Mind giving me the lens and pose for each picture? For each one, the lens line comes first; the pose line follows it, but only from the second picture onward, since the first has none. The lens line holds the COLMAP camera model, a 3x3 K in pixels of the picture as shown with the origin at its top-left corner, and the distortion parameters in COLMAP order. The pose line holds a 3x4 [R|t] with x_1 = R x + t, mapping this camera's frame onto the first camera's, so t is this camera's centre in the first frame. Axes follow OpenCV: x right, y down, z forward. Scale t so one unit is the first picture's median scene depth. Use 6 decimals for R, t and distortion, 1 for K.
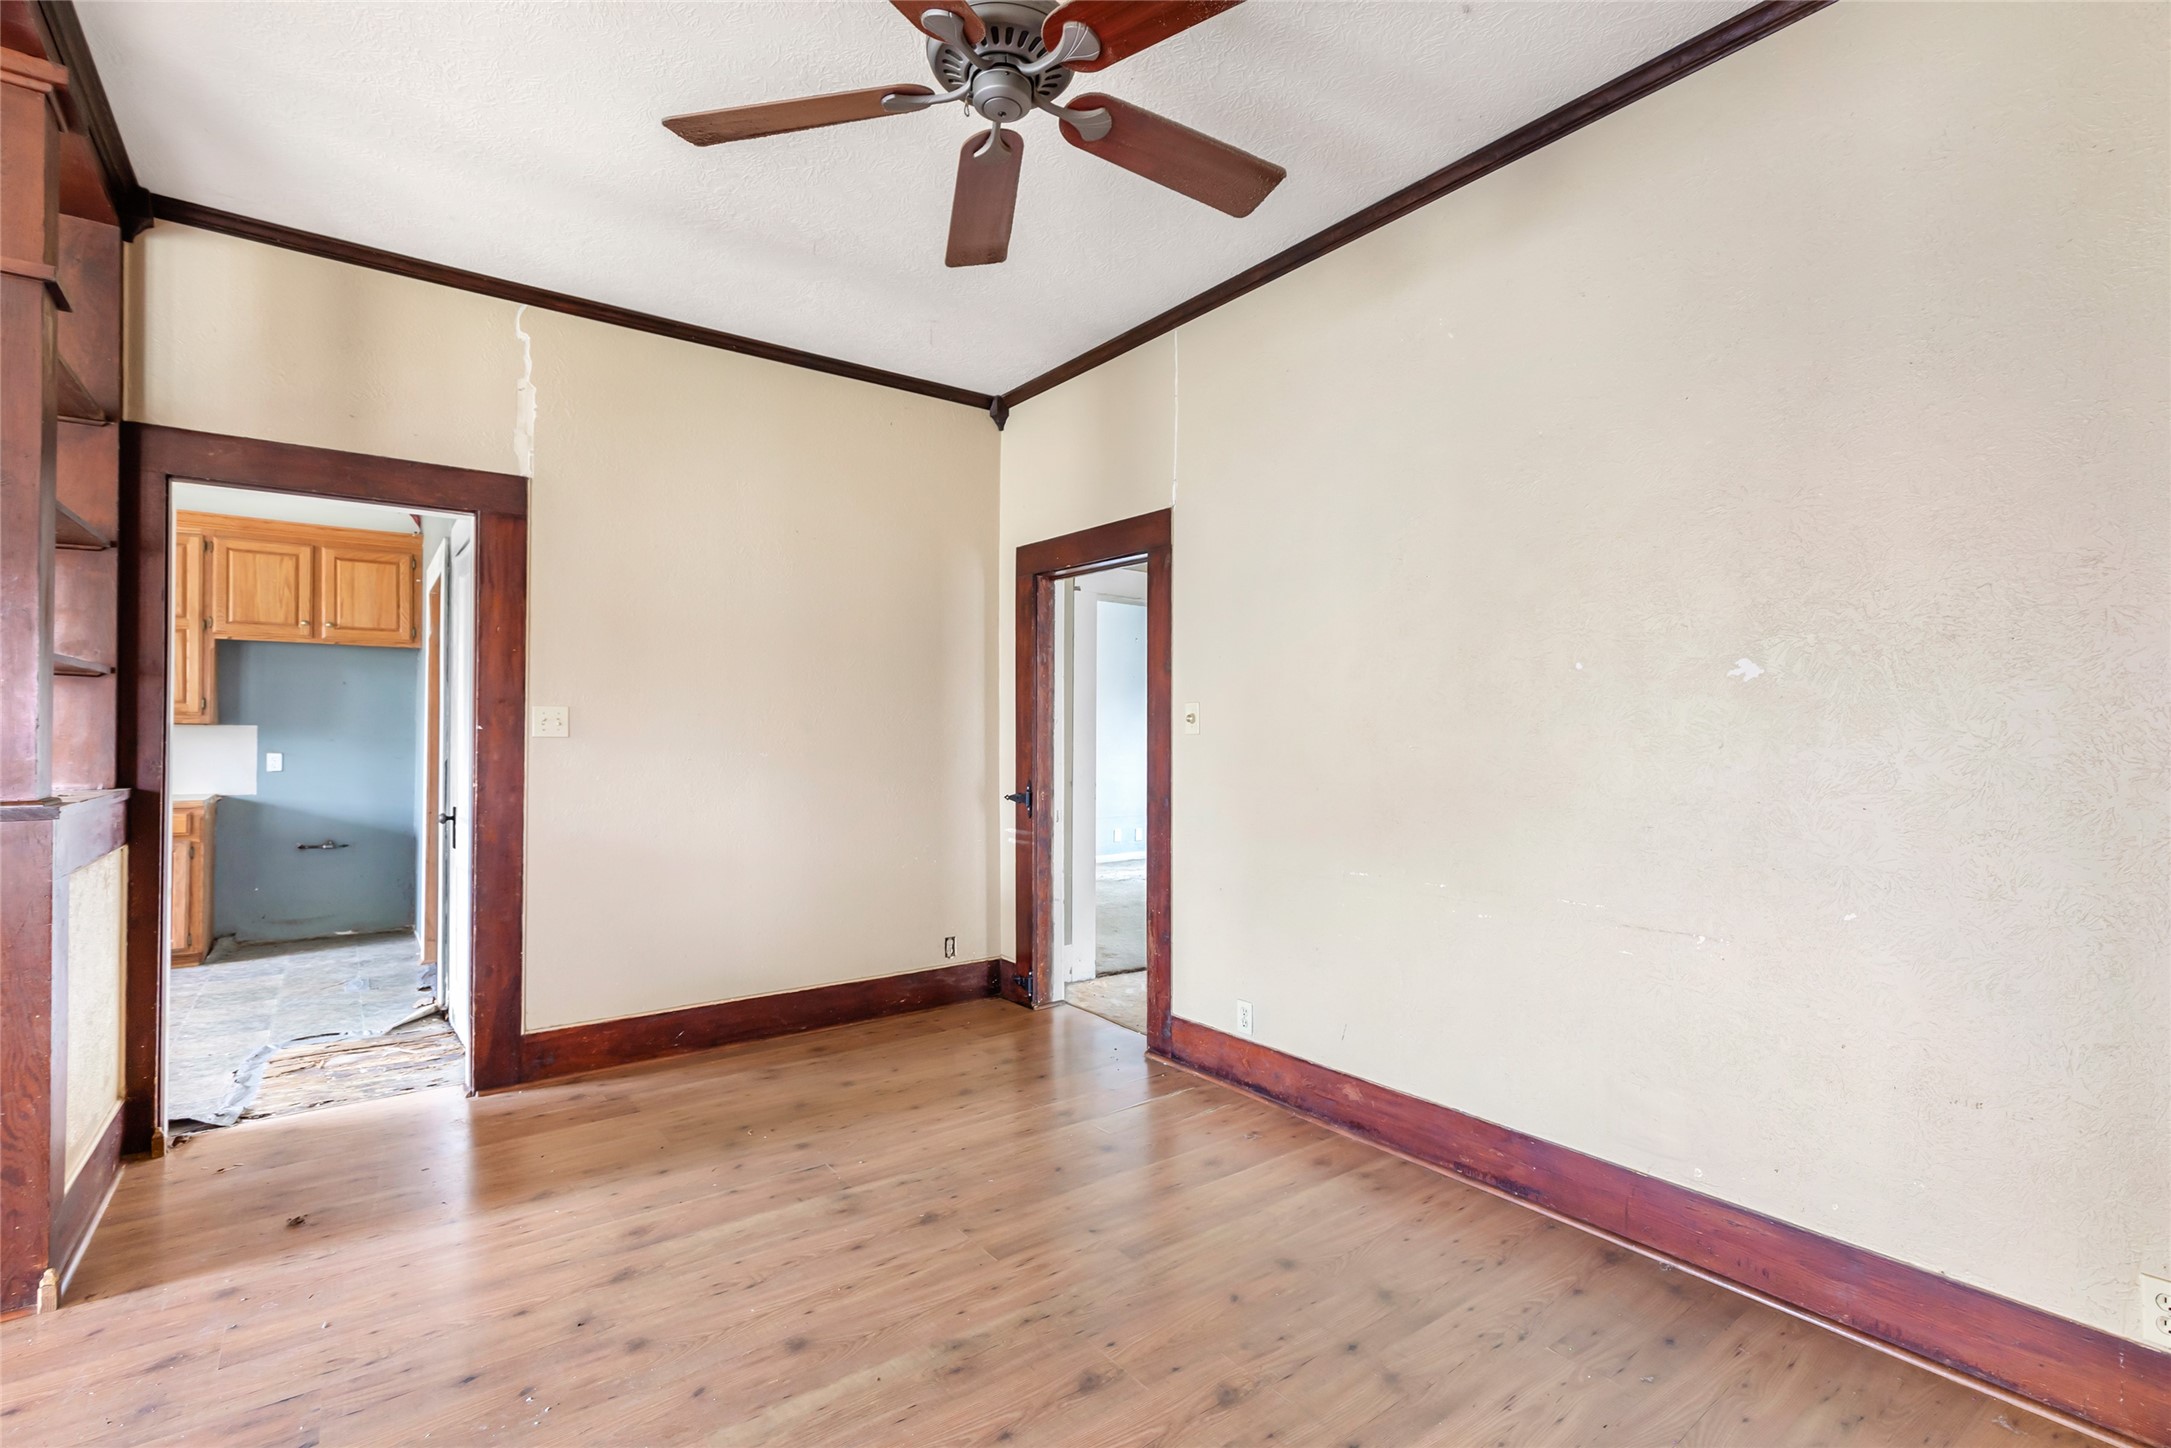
lens RADIAL K [[1006.2, 0, 1098.6], [0, 1006.2, 723.8], [0, 0, 1]] dist [0.000799, 0.000088]
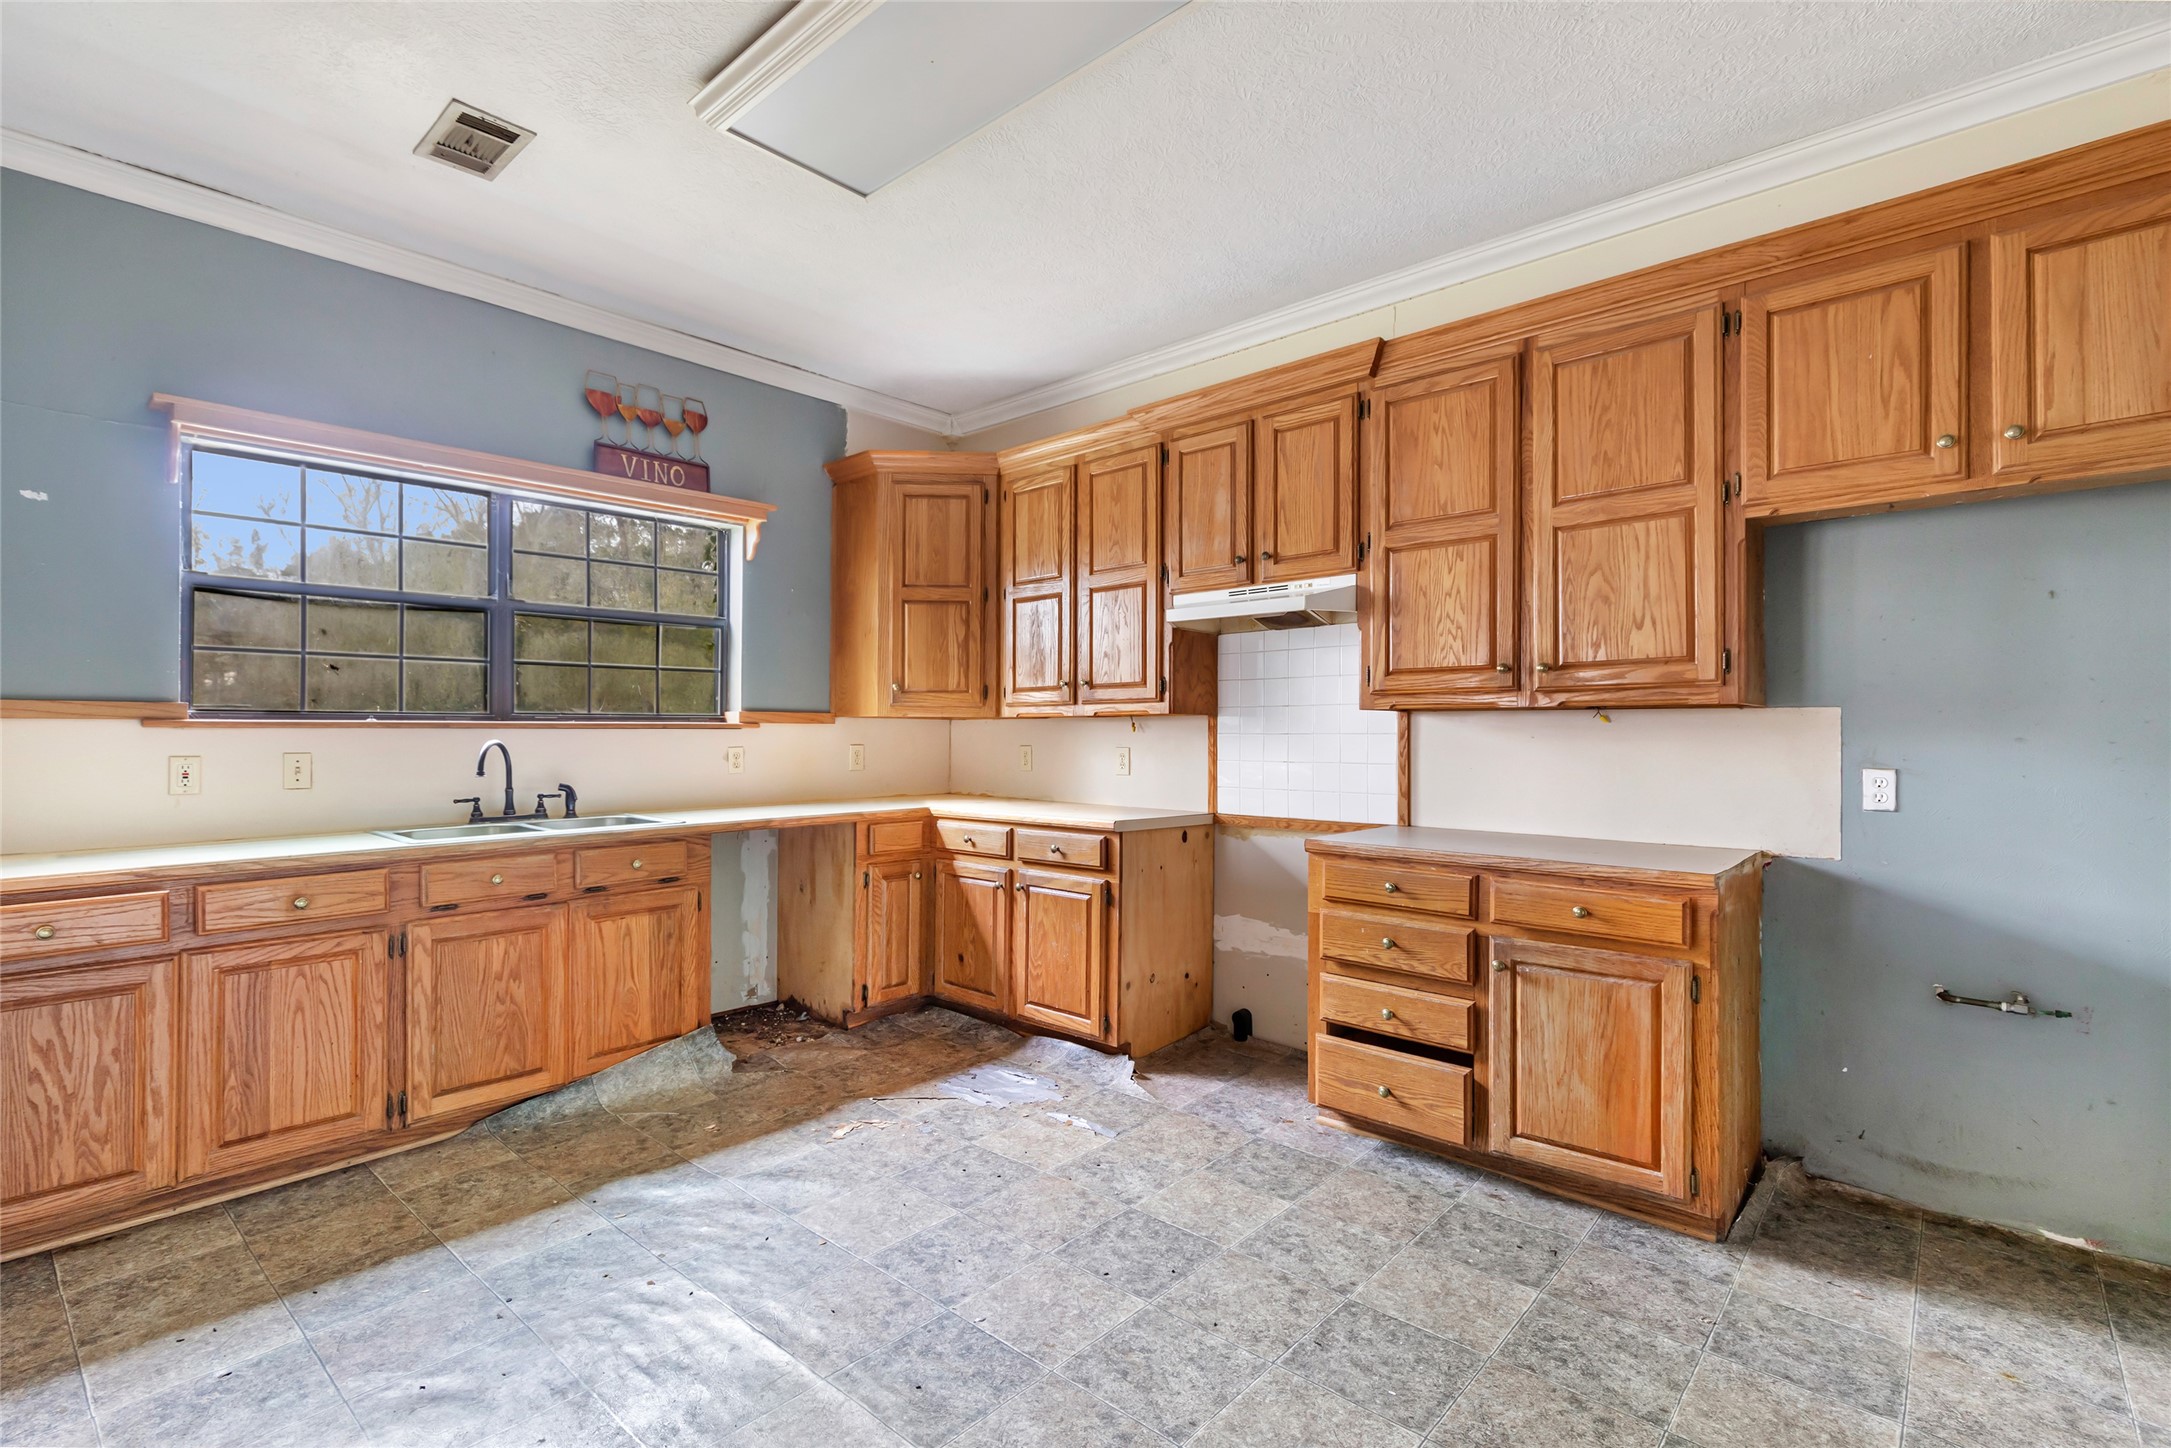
lens RADIAL K [[1006.2, 0, 1093.2], [0, 1006.2, 731.7], [0, 0, 1]] dist [0.000799, 0.000088]
pose [[0.195679, -0.004201, -0.980659, -0.487306], [0.012104, 0.999925, -0.001869, 0.010306], [0.980593, -0.011504, 0.195716, 0.618794]]
